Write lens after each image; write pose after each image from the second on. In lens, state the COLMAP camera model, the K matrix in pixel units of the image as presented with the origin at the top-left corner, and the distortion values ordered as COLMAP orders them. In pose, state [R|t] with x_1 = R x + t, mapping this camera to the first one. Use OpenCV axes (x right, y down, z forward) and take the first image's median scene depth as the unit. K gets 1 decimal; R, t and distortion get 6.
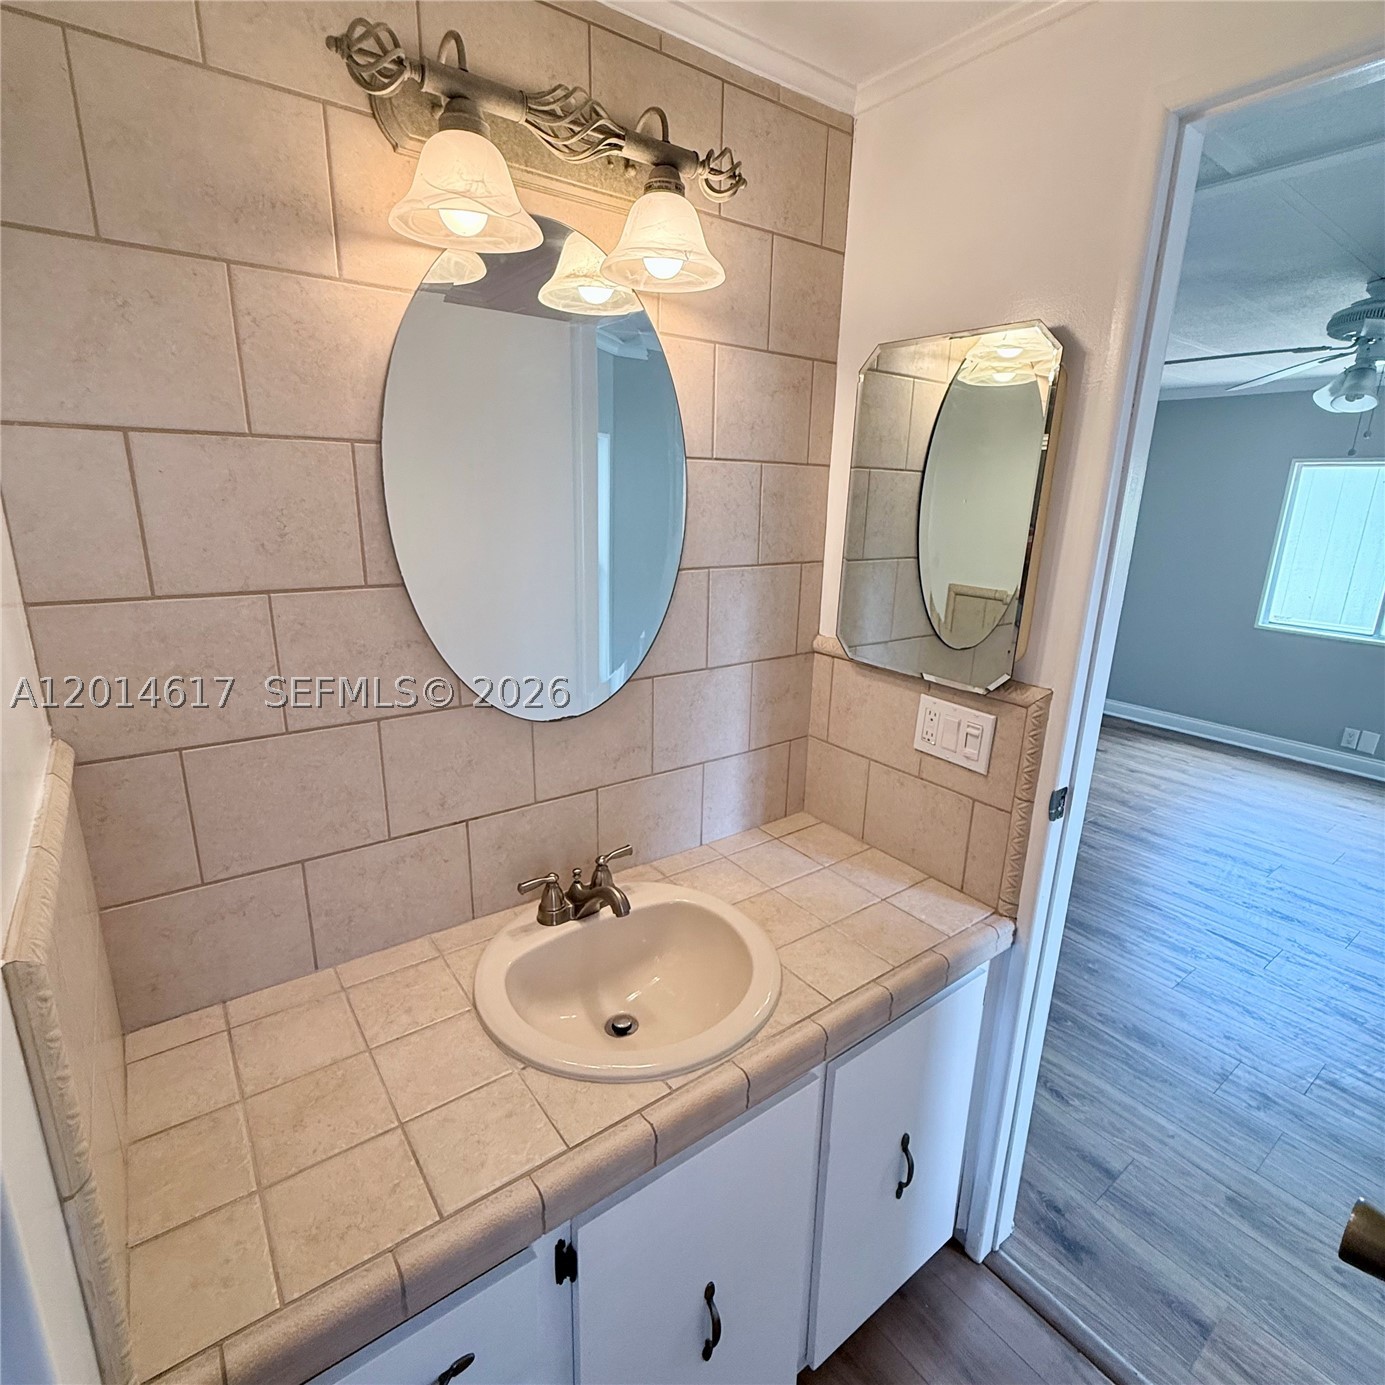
lens RADIAL K [[737.8, 0, 695.4], [0, 737.8, 691.3], [0, 0, 1]] dist [-0.001263, 0.001252]
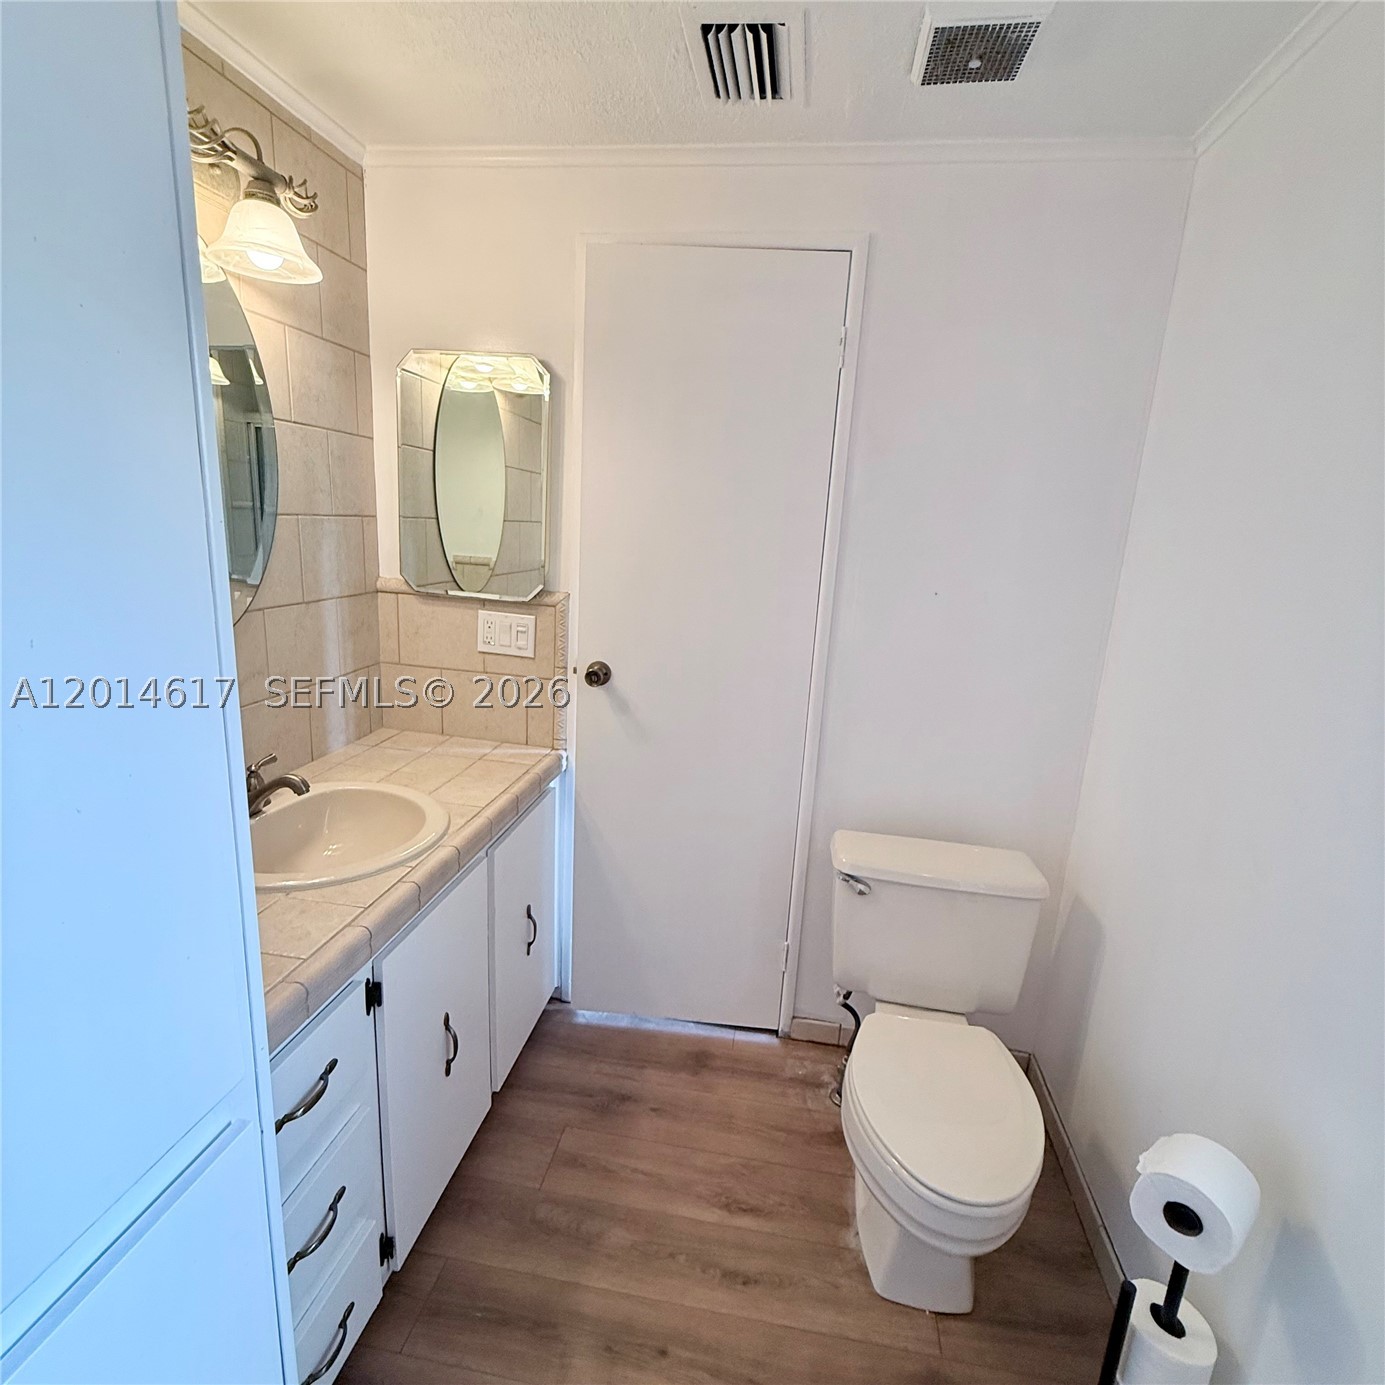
lens RADIAL K [[737.8, 0, 695.4], [0, 737.8, 691.3], [0, 0, 1]] dist [-0.001263, 0.001252]
pose [[0.715949, -0.141973, 0.683564, -0.386484], [0.145277, 0.987968, 0.053036, 0.146570], [-0.682870, 0.061336, 0.727961, -0.286158]]
